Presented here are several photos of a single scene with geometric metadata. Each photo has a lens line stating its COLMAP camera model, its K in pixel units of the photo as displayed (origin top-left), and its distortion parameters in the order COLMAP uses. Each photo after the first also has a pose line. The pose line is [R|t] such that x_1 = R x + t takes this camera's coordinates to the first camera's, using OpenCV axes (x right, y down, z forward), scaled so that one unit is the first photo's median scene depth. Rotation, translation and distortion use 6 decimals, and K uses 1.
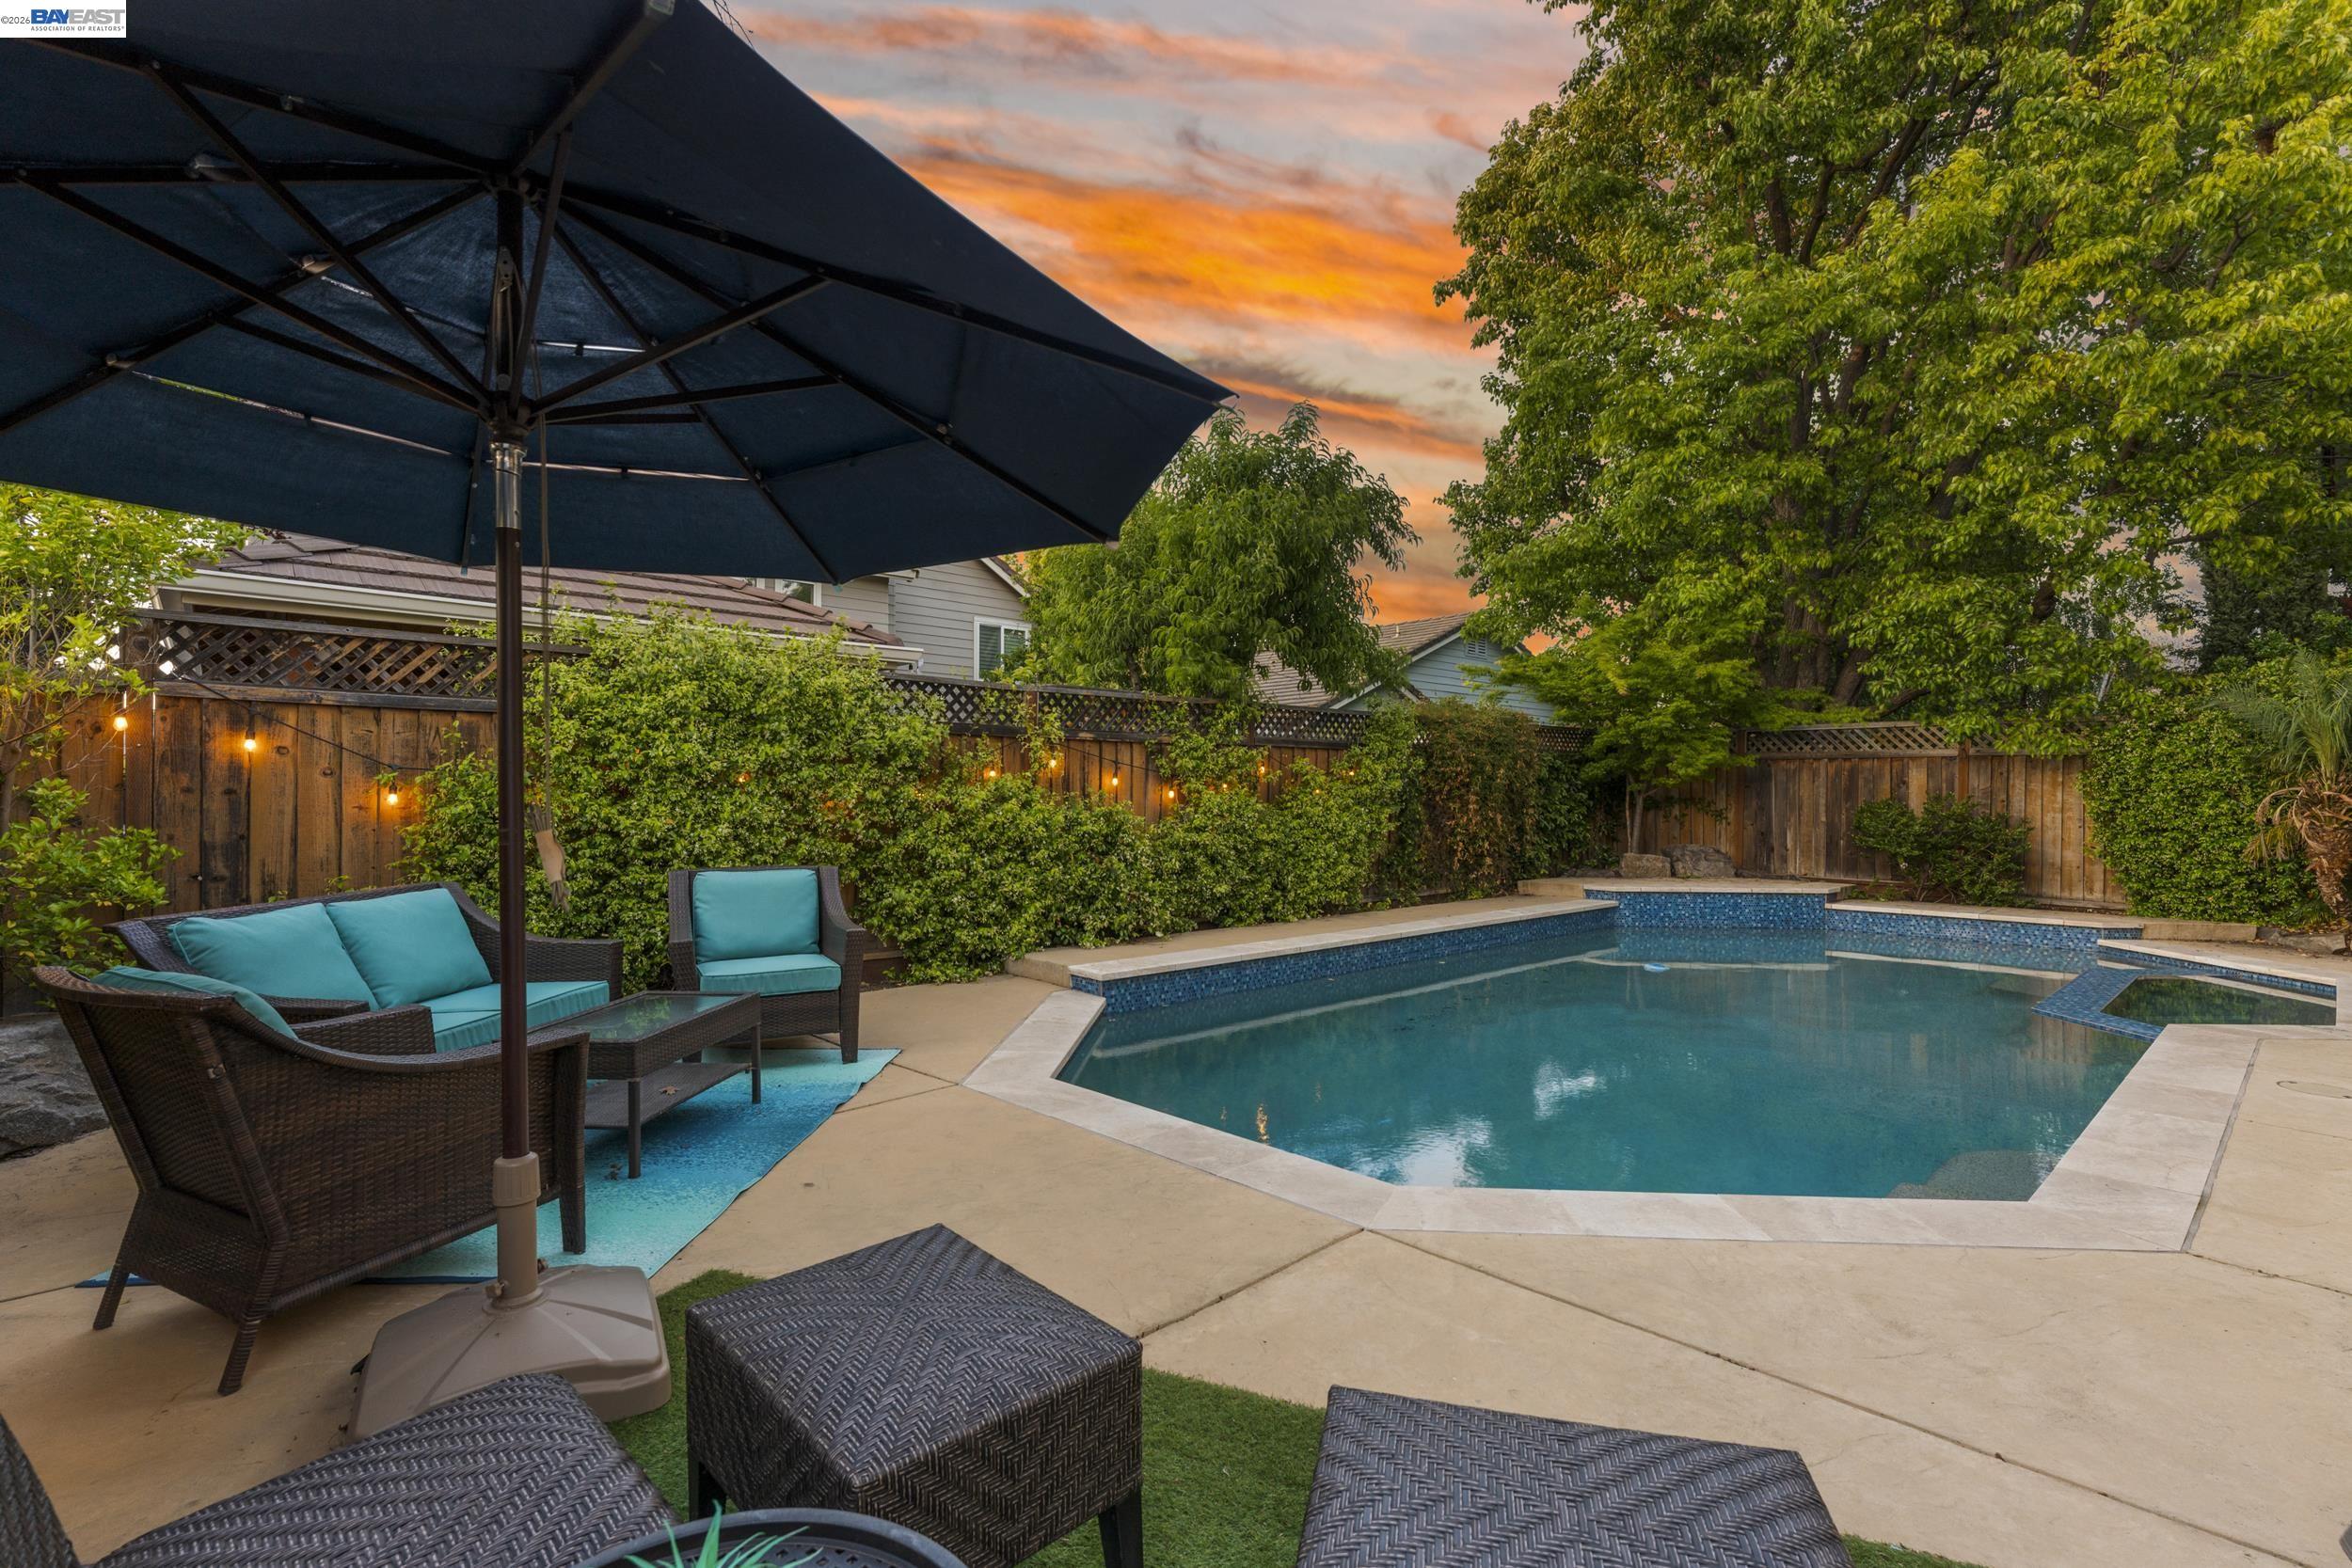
lens RADIAL K [[1079.1, 0, 1175.7], [0, 1079.1, 783.0], [0, 0, 1]] dist [-0.004755, -0.000184]
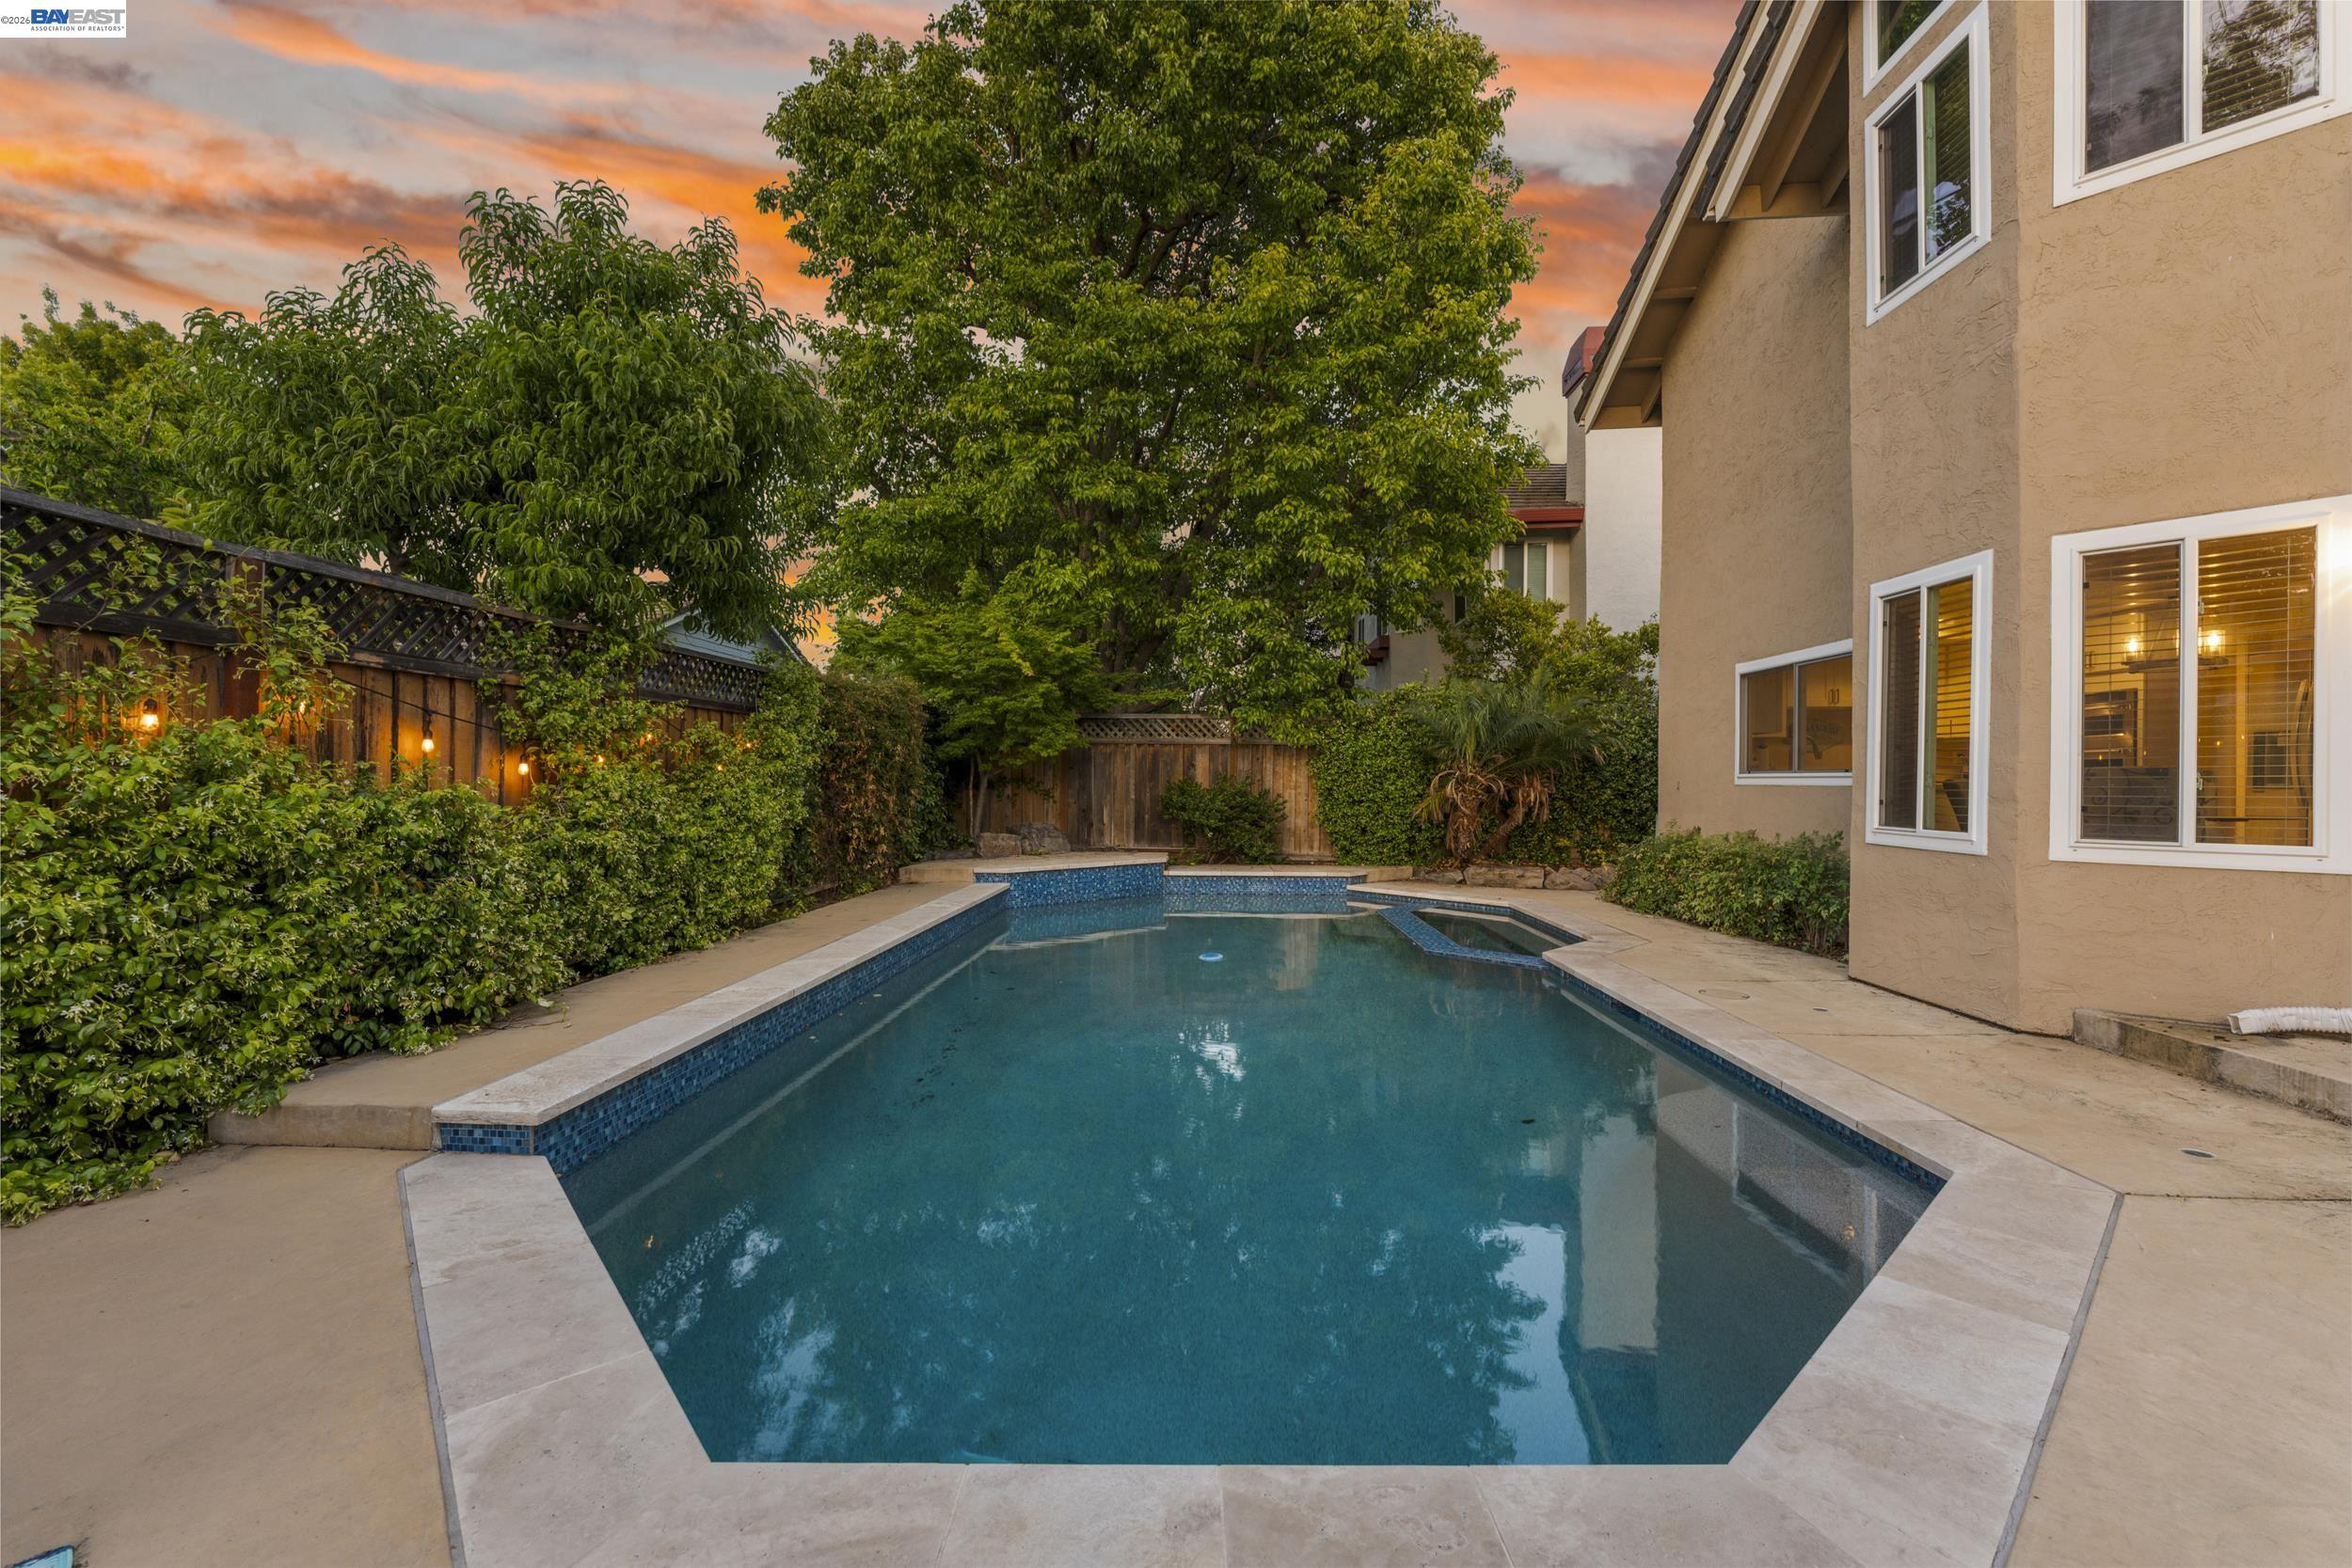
lens RADIAL K [[972.6, 0, 1180.3], [0, 972.6, 789.3], [0, 0, 1]] dist [0.003529, -0.000579]
pose [[0.703976, -0.007373, 0.710185, -0.125193], [-0.008291, 0.999793, 0.018598, 0.007971], [-0.710175, -0.018981, 0.703769, 0.313047]]
